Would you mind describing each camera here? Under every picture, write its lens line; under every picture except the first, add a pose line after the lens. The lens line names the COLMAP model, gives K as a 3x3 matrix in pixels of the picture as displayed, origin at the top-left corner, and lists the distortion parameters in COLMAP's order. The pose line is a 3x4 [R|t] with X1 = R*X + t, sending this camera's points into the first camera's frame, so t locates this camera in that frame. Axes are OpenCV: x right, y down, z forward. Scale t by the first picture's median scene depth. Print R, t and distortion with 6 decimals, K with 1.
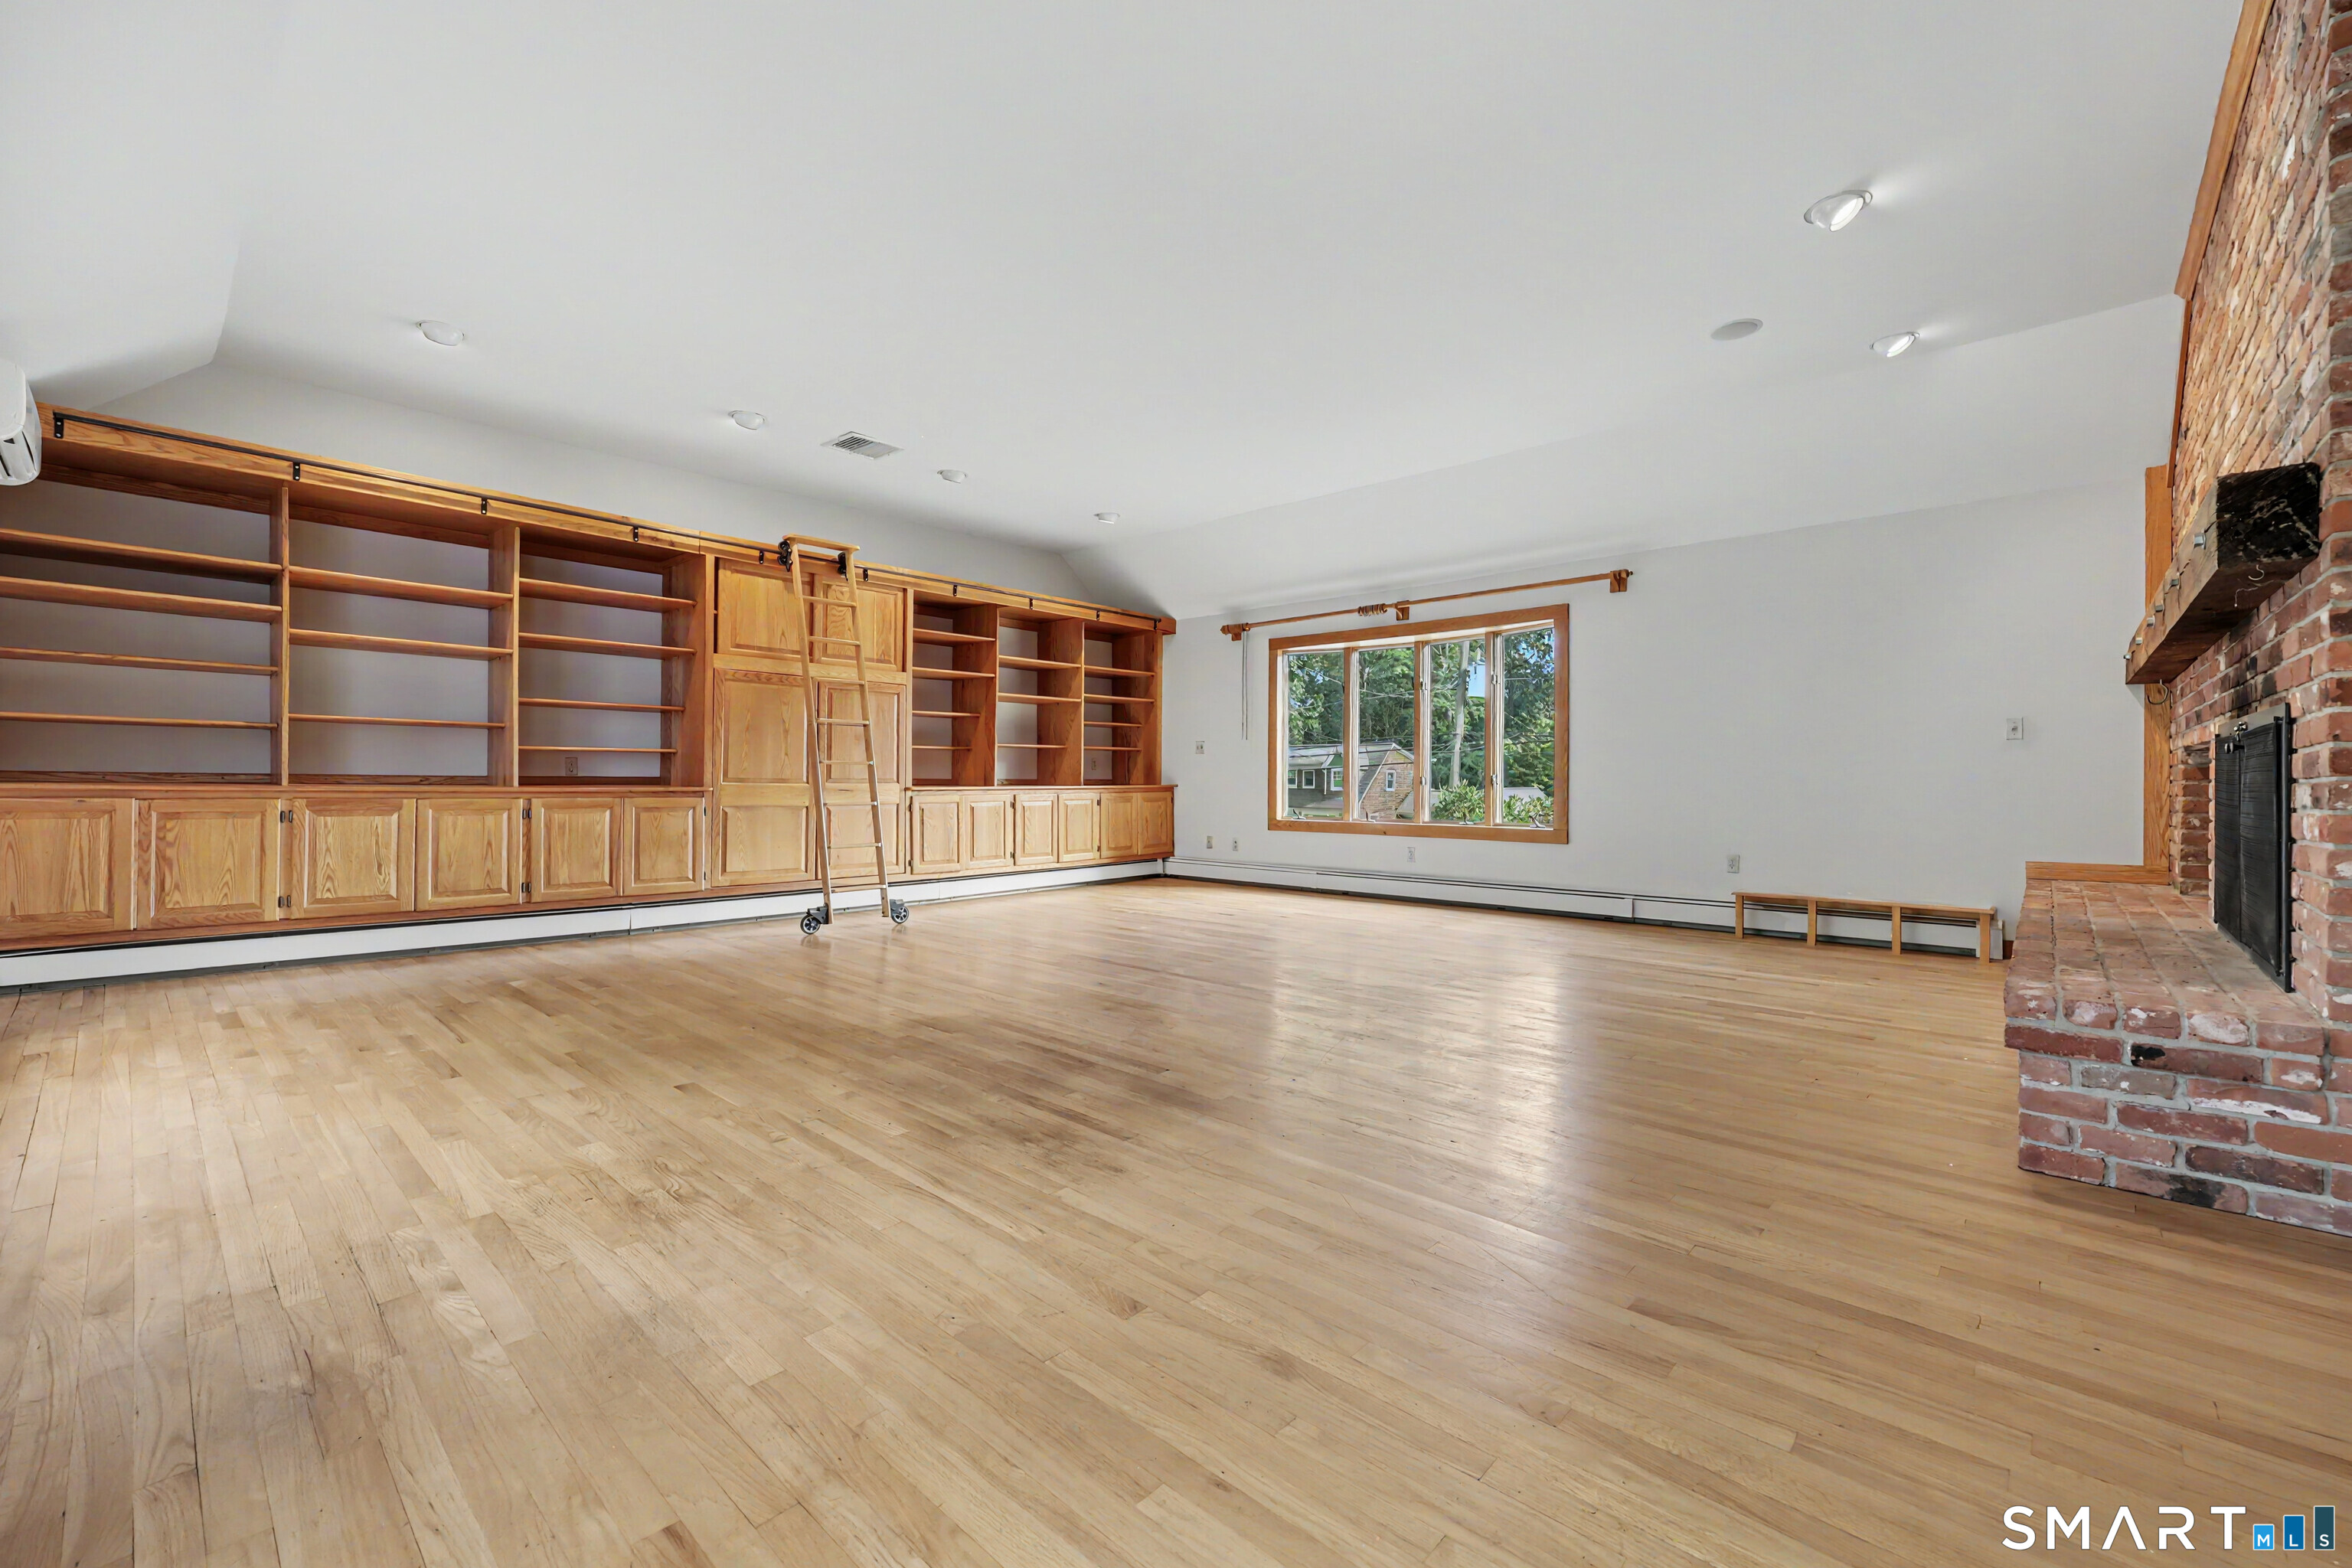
lens RADIAL K [[958.4, 0, 1174.8], [0, 958.4, 775.7], [0, 0, 1]] dist [-0.002100, 0.000004]
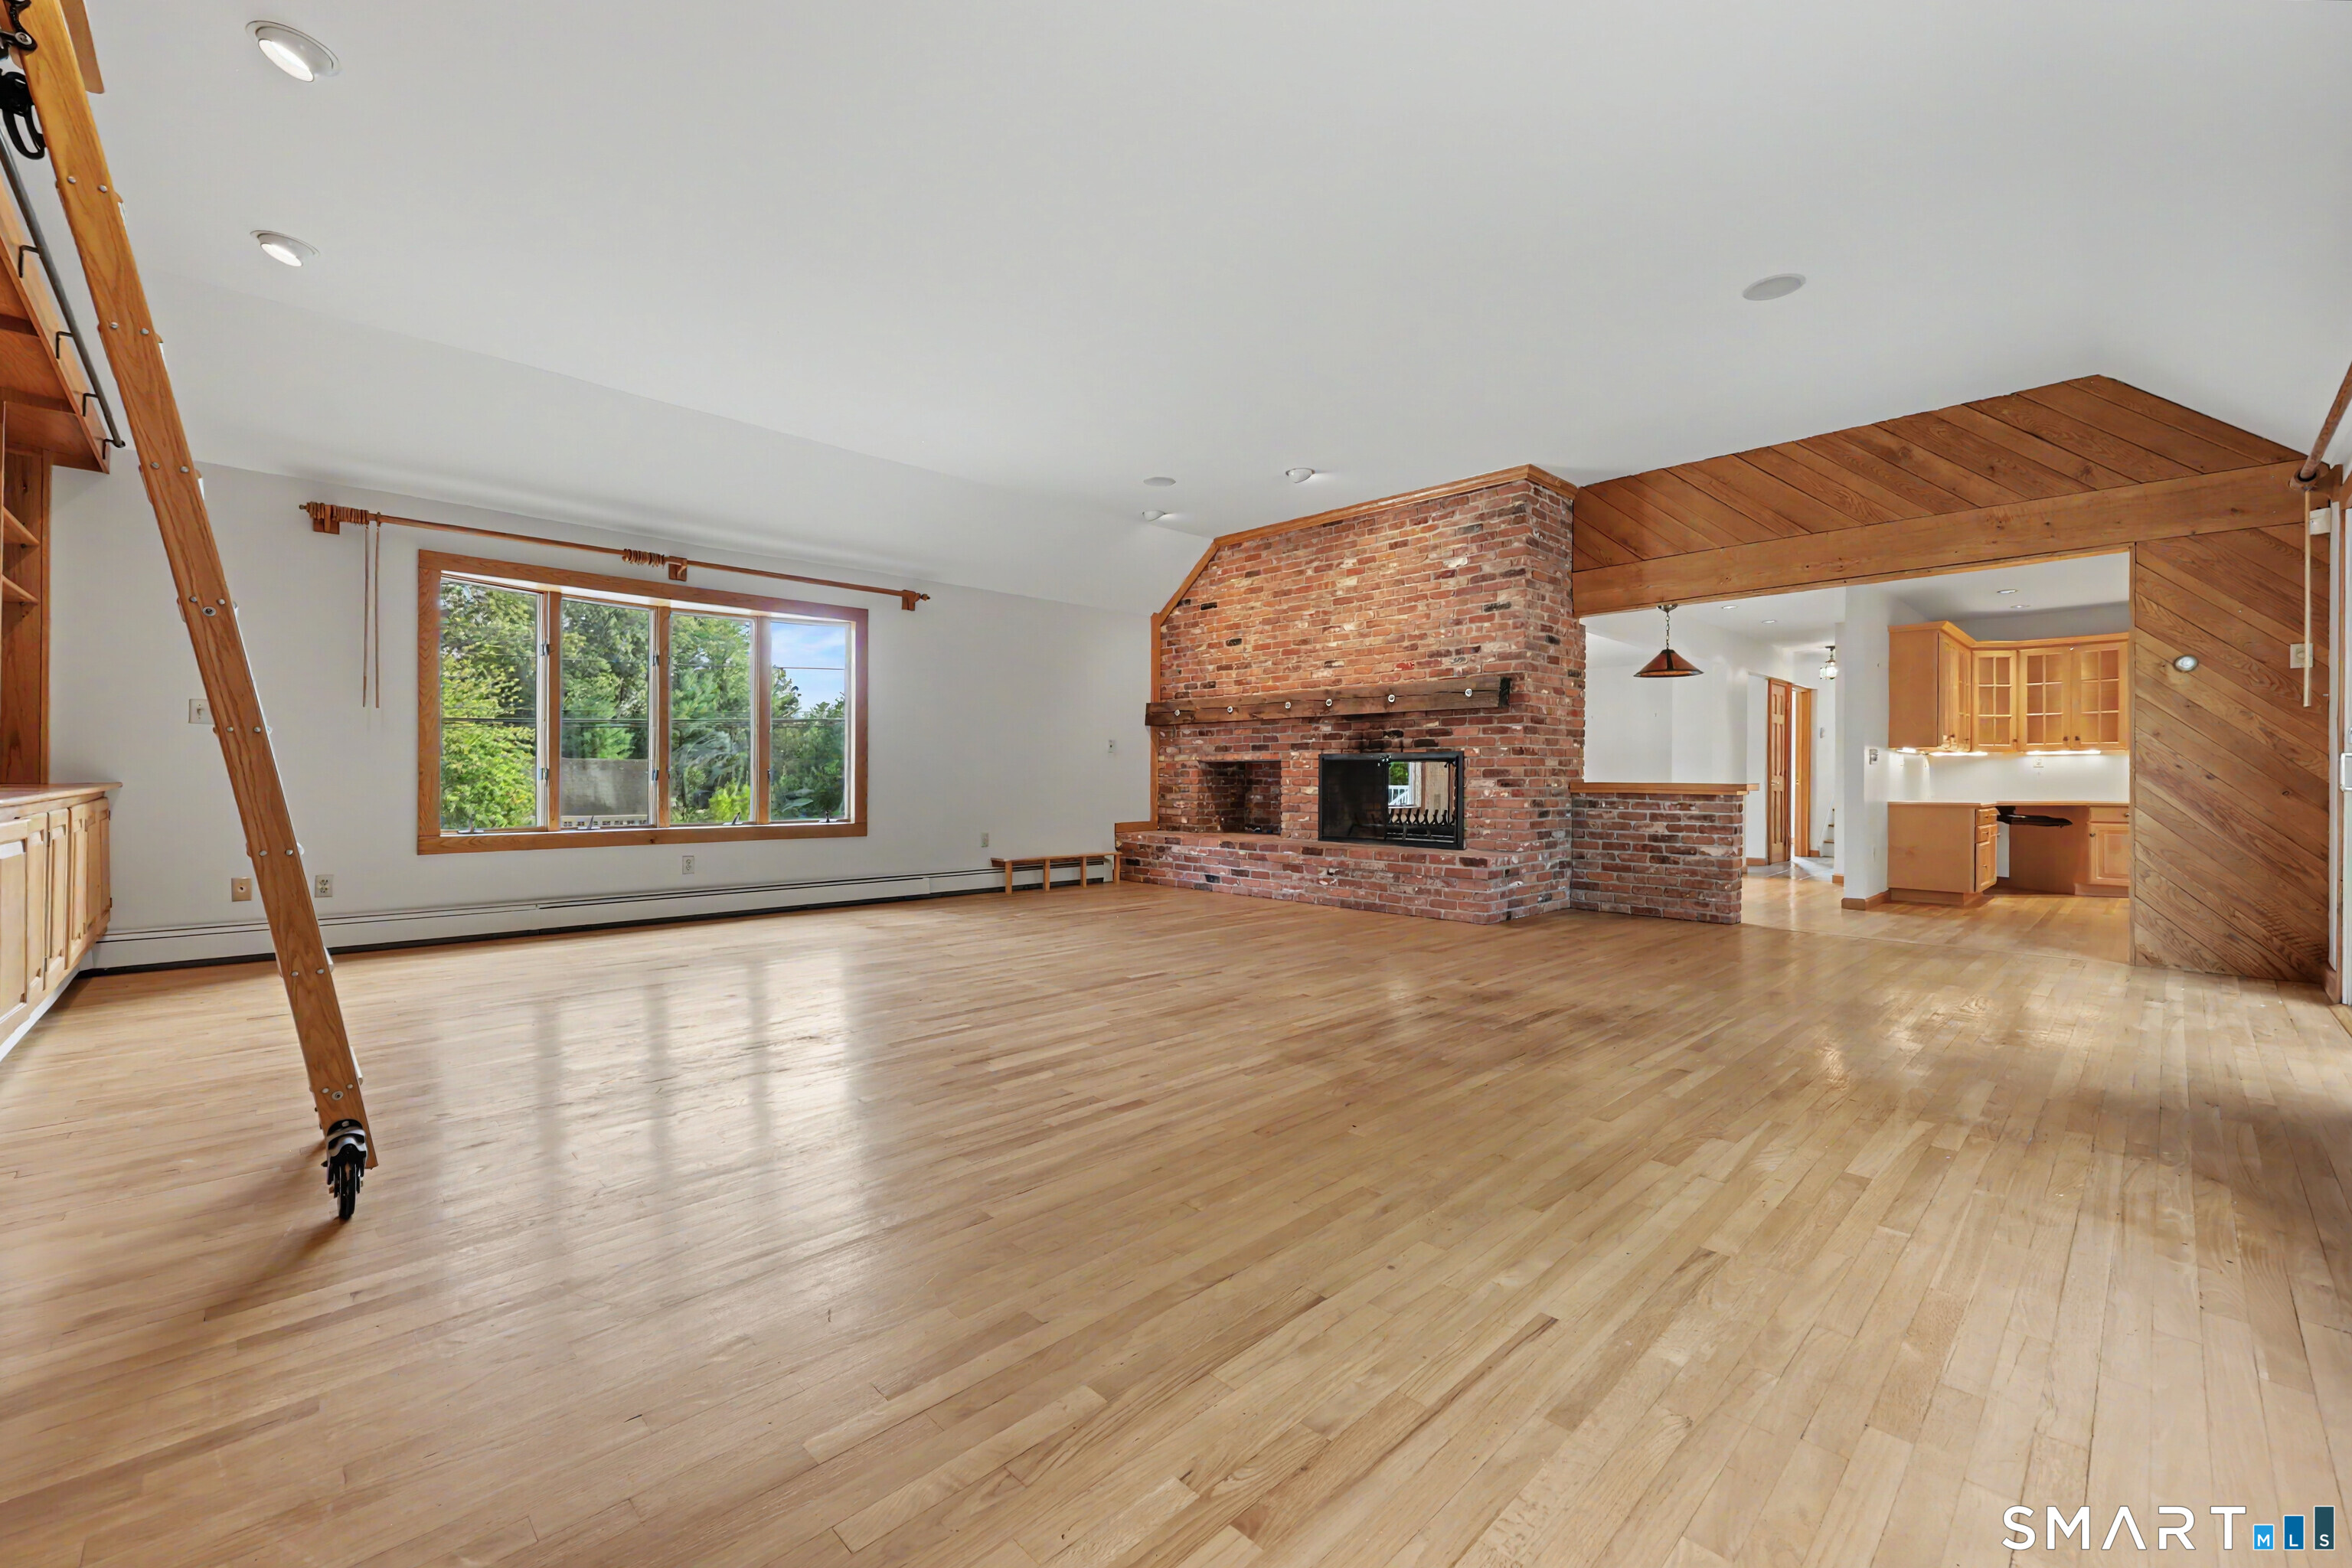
lens RADIAL K [[958.4, 0, 1179.4], [0, 958.4, 778.5], [0, 0, 1]] dist [-0.002100, 0.000004]
pose [[0.053538, -0.003079, 0.998561, -0.714159], [-0.009201, 0.999951, 0.003576, 0.000774], [-0.998523, -0.009379, 0.053507, 0.670670]]
